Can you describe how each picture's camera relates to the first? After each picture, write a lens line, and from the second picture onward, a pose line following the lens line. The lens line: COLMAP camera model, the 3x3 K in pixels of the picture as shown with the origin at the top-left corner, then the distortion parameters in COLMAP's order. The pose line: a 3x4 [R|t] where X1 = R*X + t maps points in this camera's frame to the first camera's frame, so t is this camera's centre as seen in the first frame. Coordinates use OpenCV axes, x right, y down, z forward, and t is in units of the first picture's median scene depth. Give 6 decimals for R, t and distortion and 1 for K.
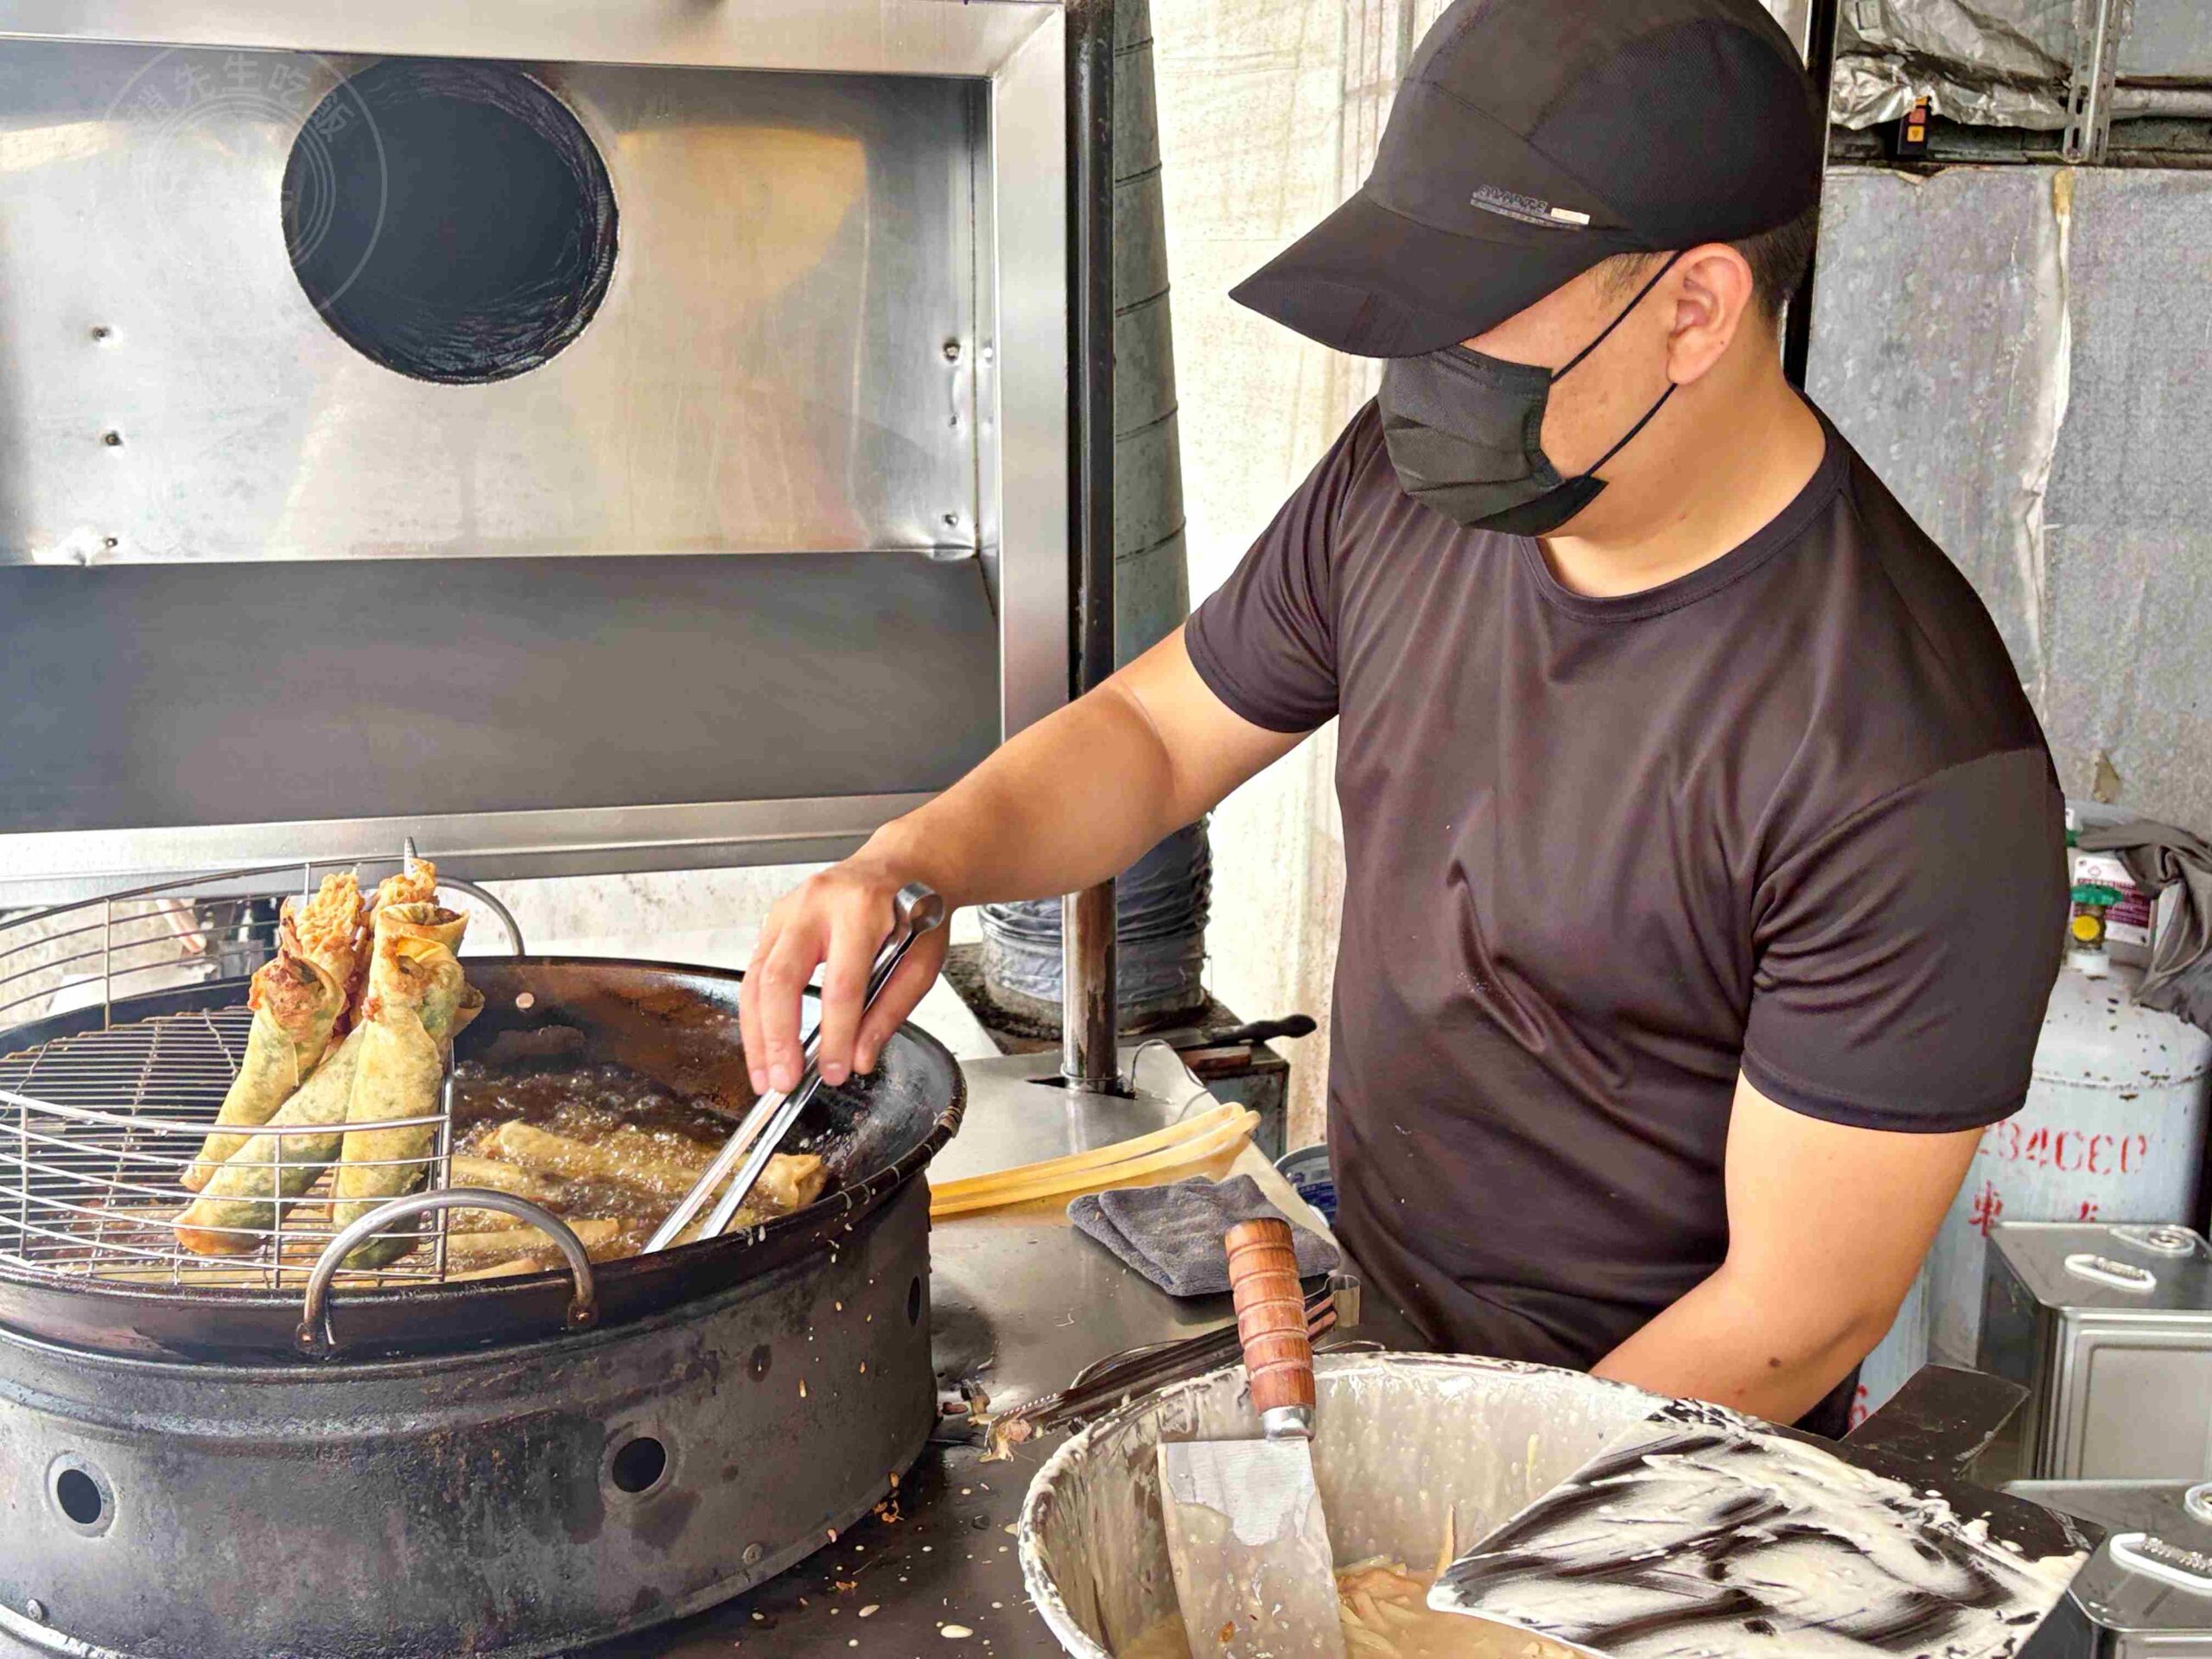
lens RADIAL K [[2364.3, 0, 1110.3], [0, 2364.3, 849.7], [0, 0, 1]] dist [0.042290, 0.000000]
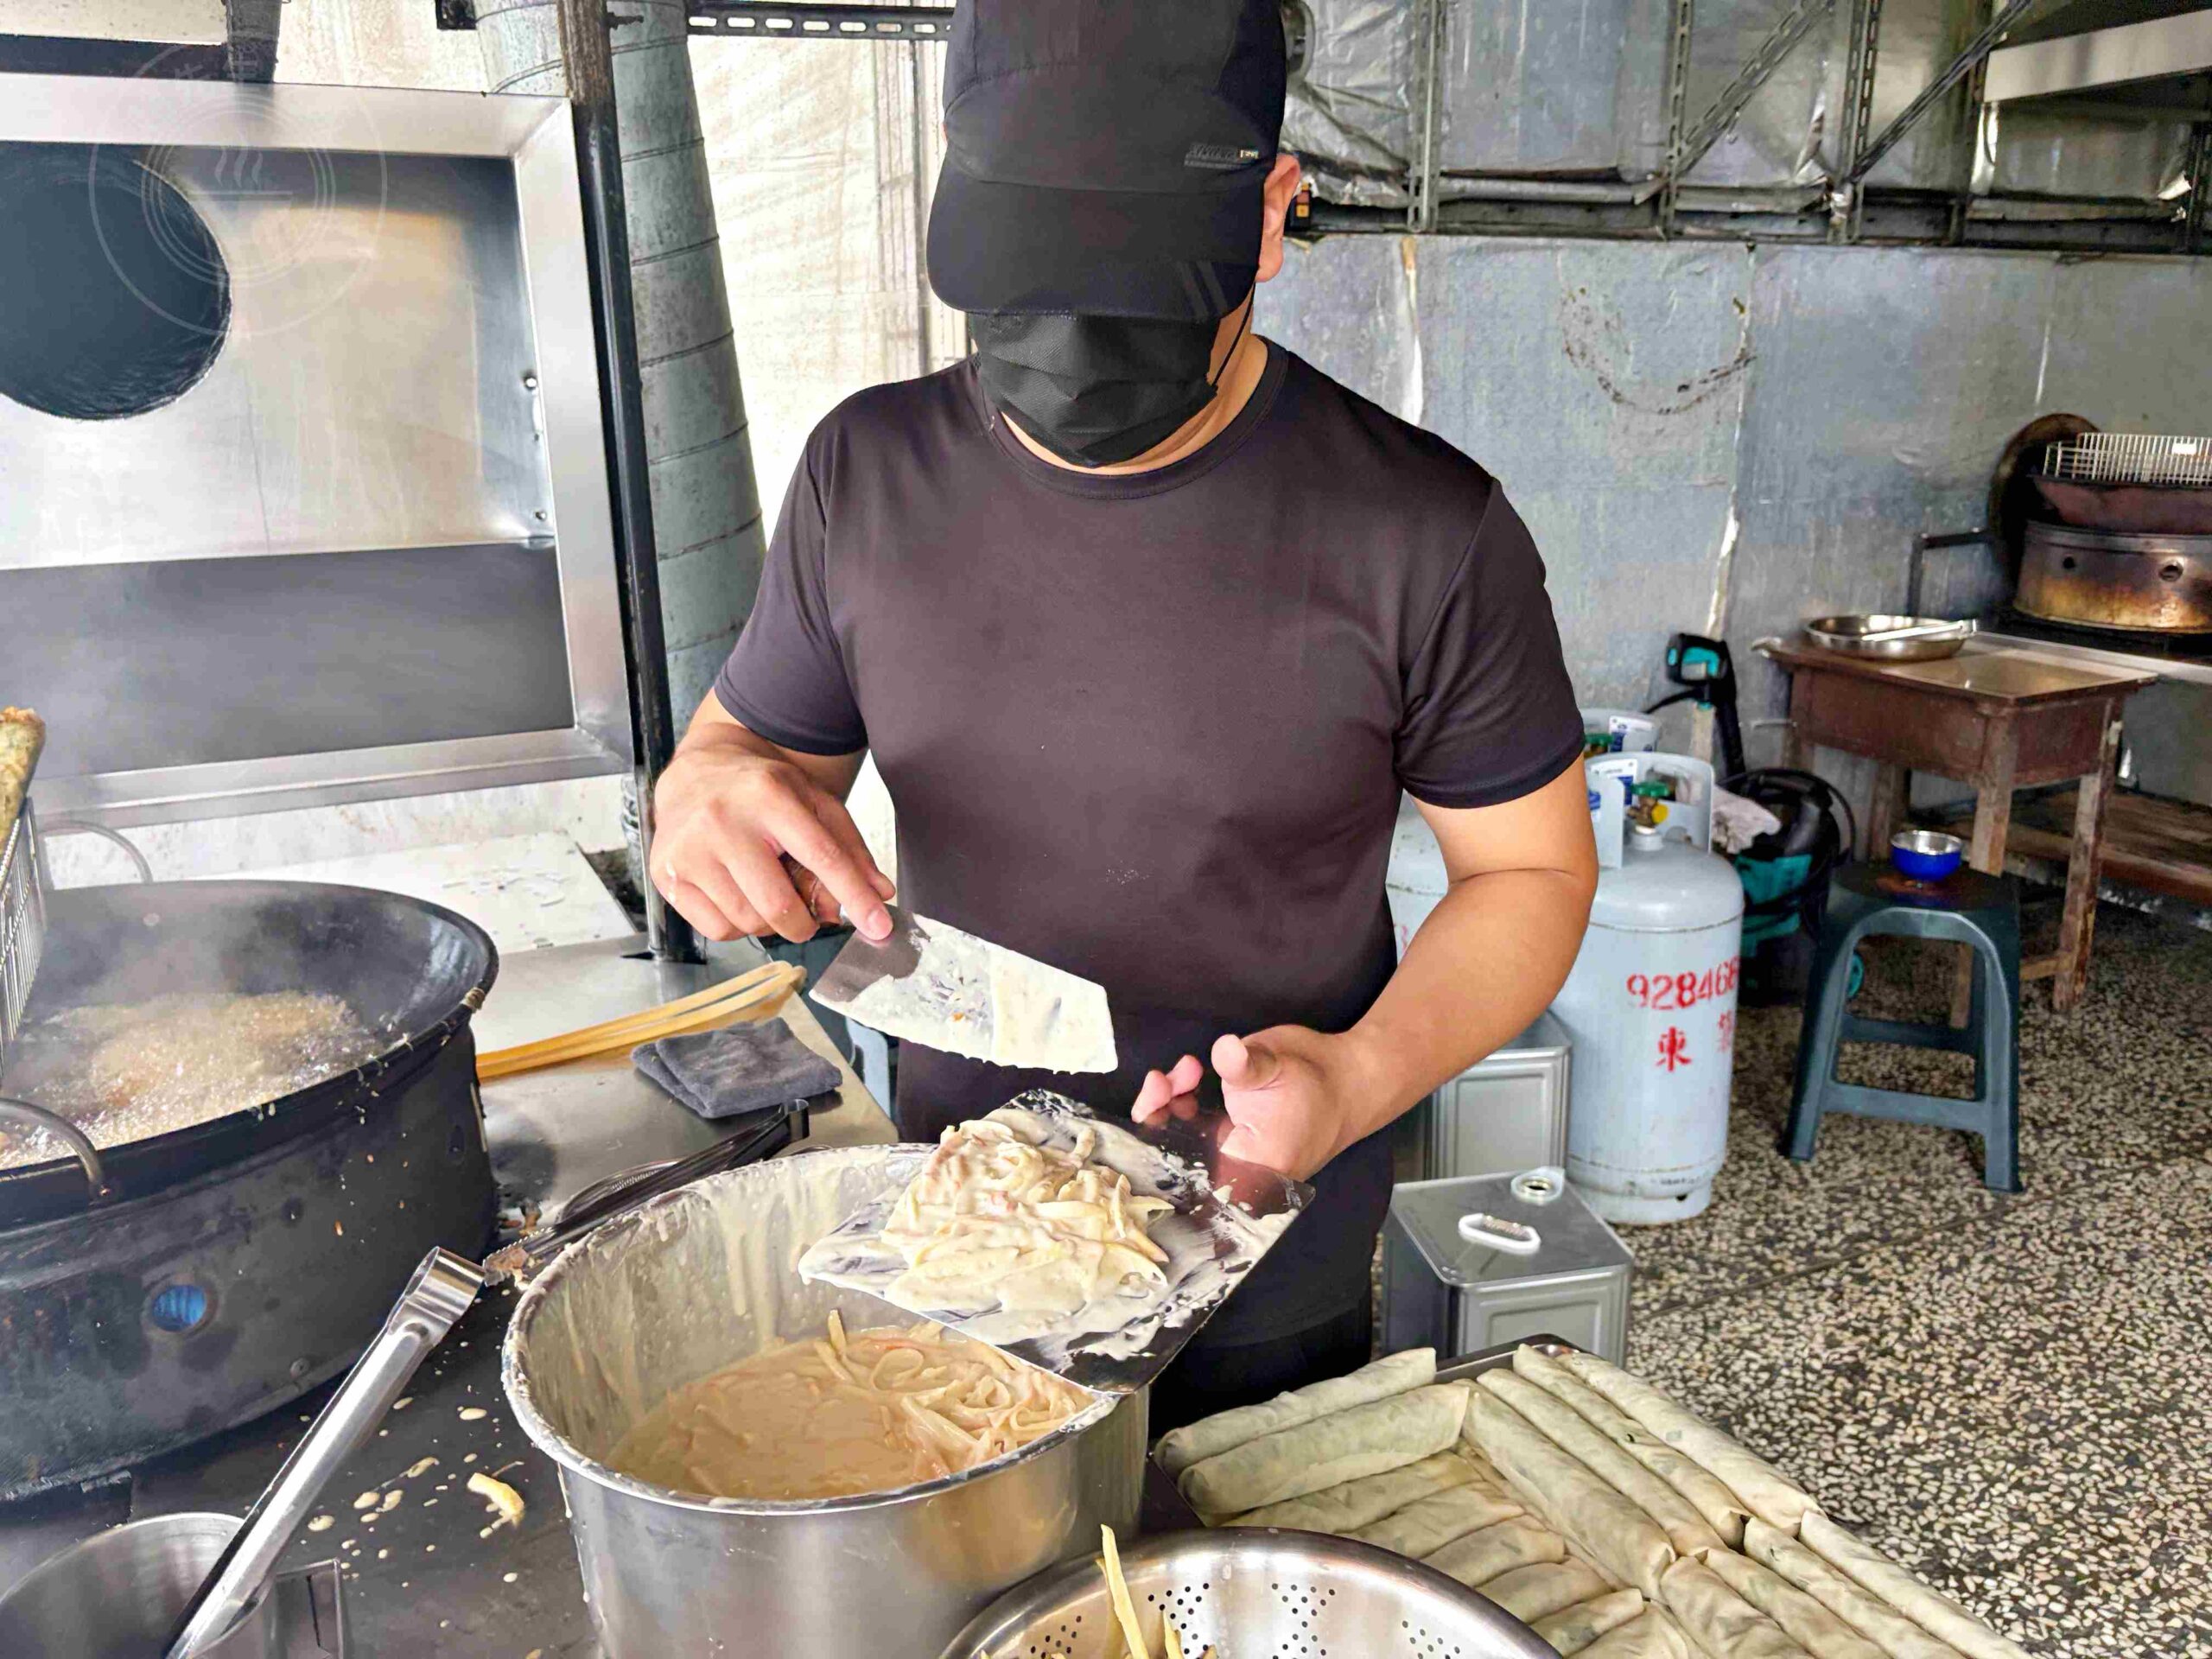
lens RADIAL K [[1729.0, 0, 1092.3], [0, 1729.0, 809.5], [0, 0, 1]] dist [0.039306, -0.051395]
pose [[0.987329, -0.064399, 0.145029, 0.082414], [0.060295, 0.997651, 0.032526, 0.003830], [-0.146783, -0.023369, 0.988893, 0.039258]]
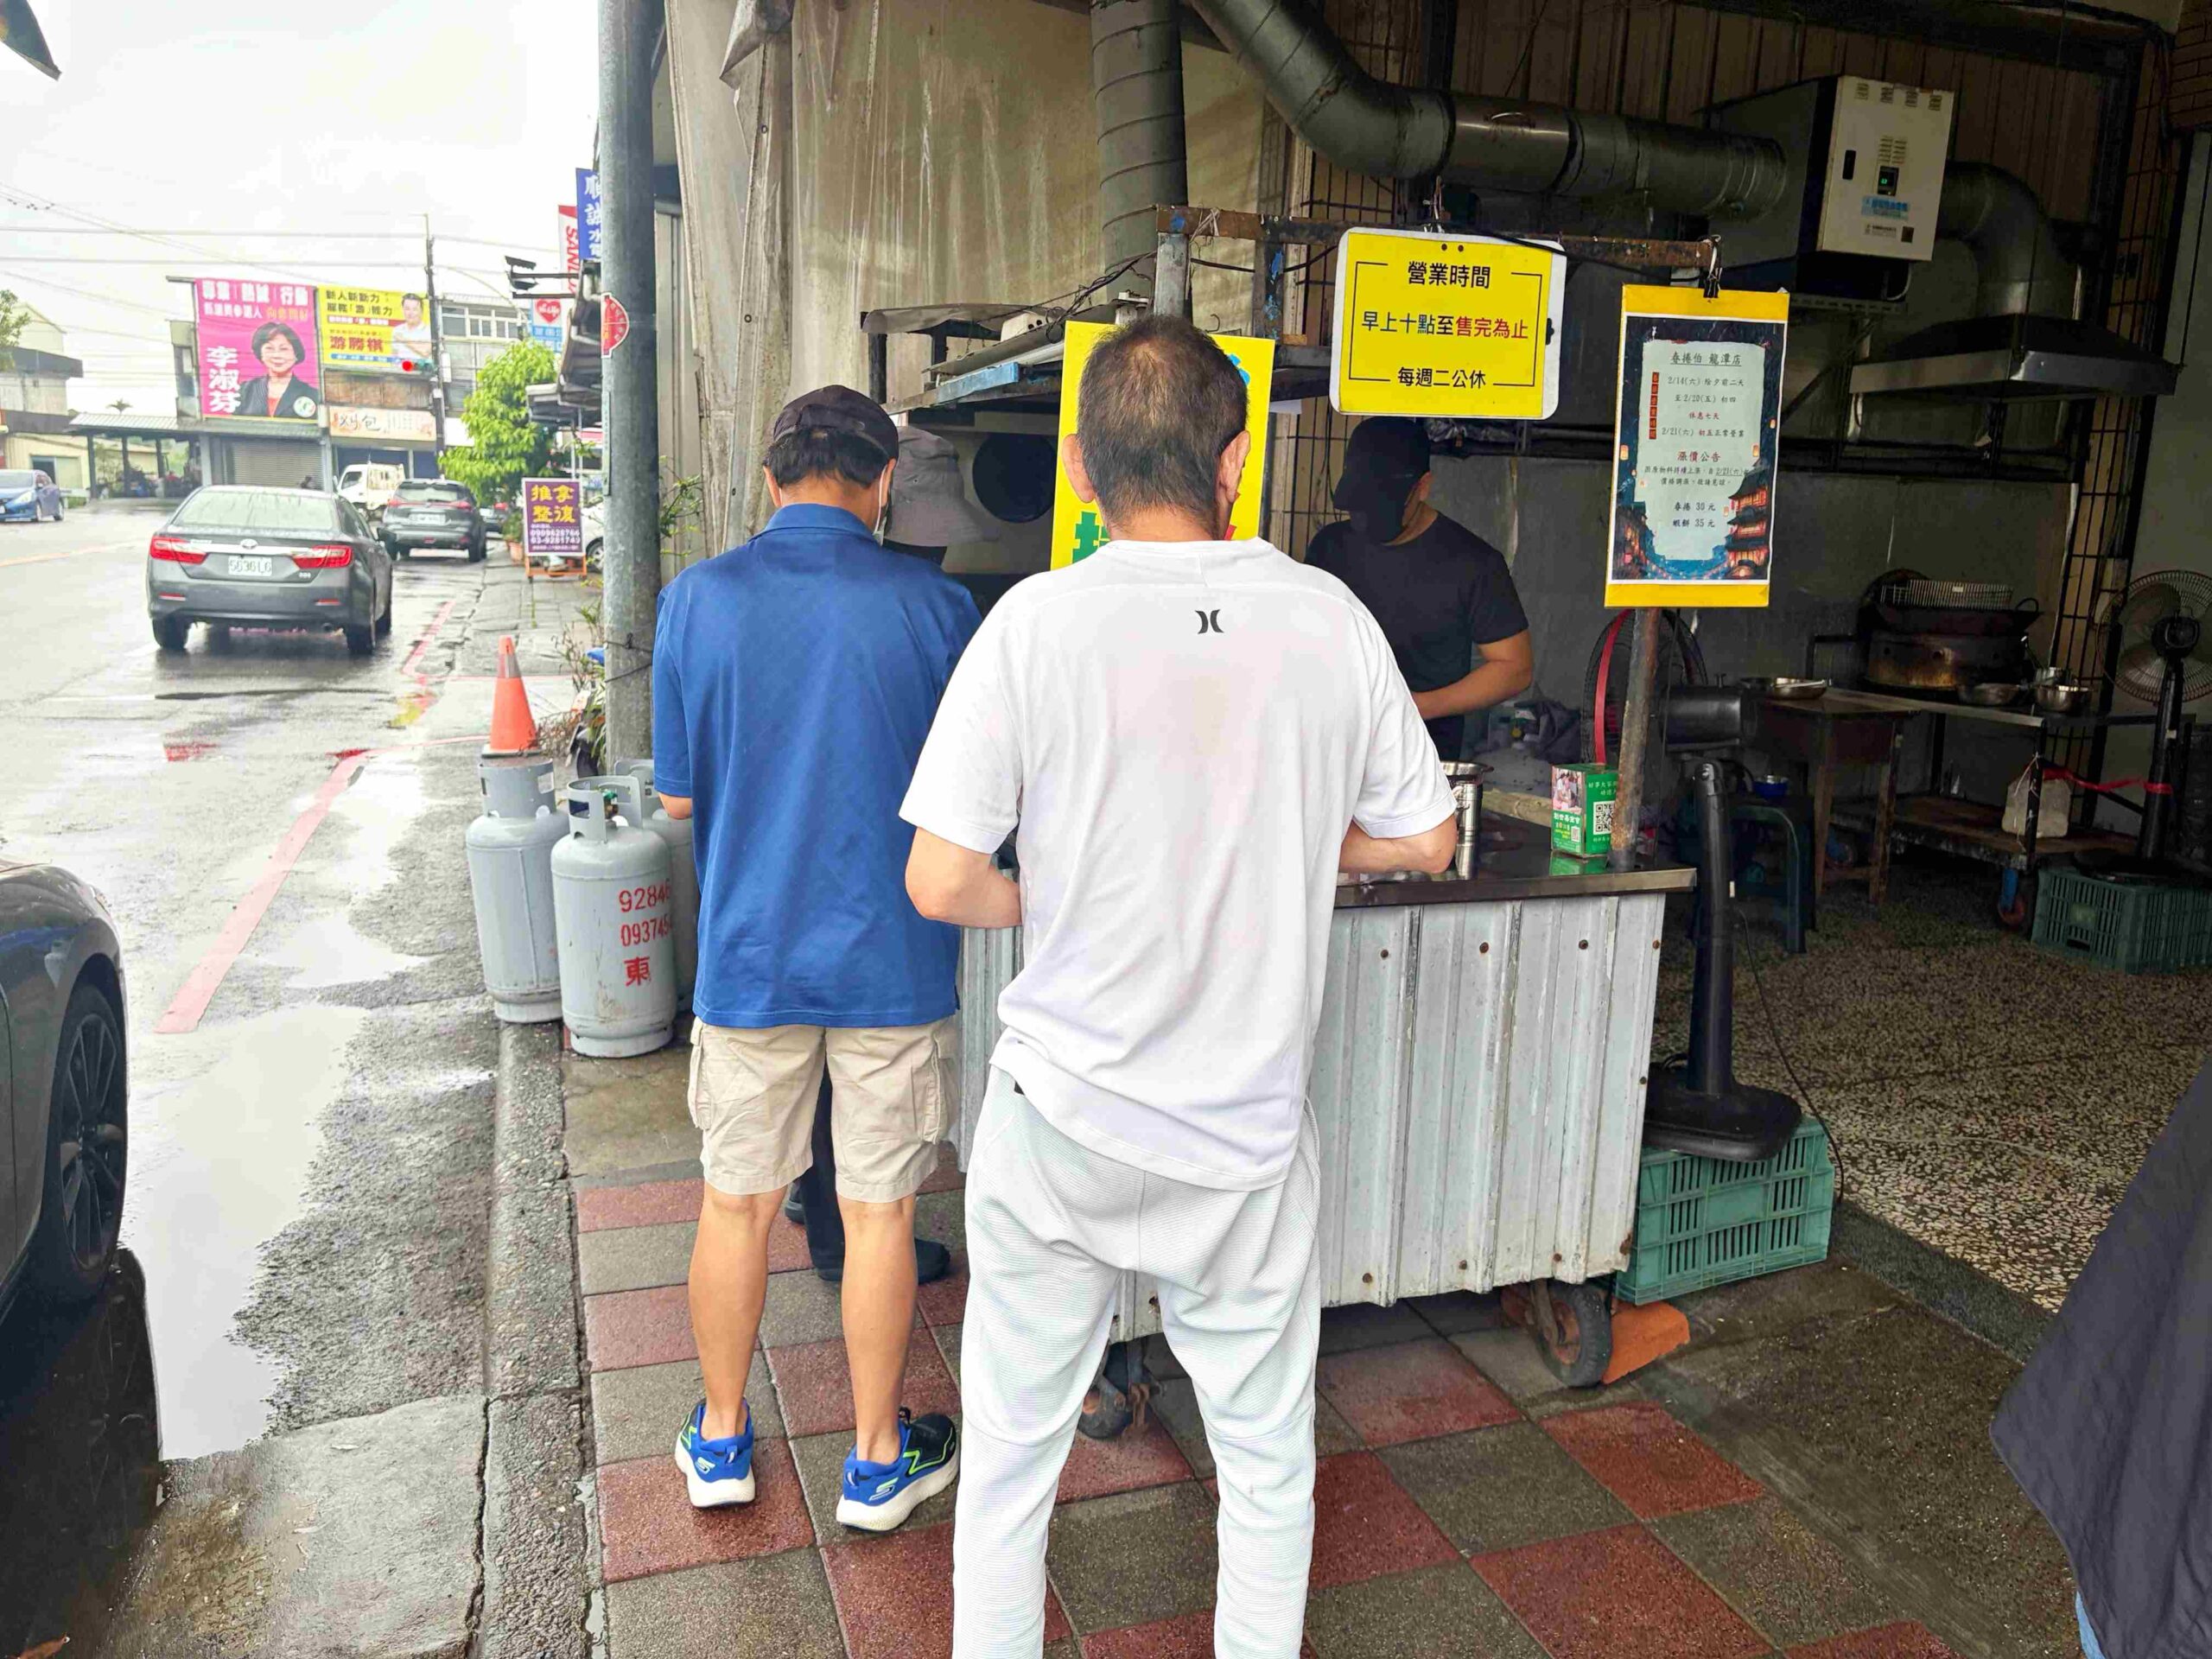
lens RADIAL K [[1729.0, 0, 1077.2], [0, 1729.0, 842.2], [0, 0, 1]] dist [0.039306, -0.051395]
pose [[0.998421, 0.006744, 0.055776, -0.311315], [-0.004992, 0.999492, -0.031489, 0.335296], [-0.055960, 0.031161, 0.997947, -1.440870]]
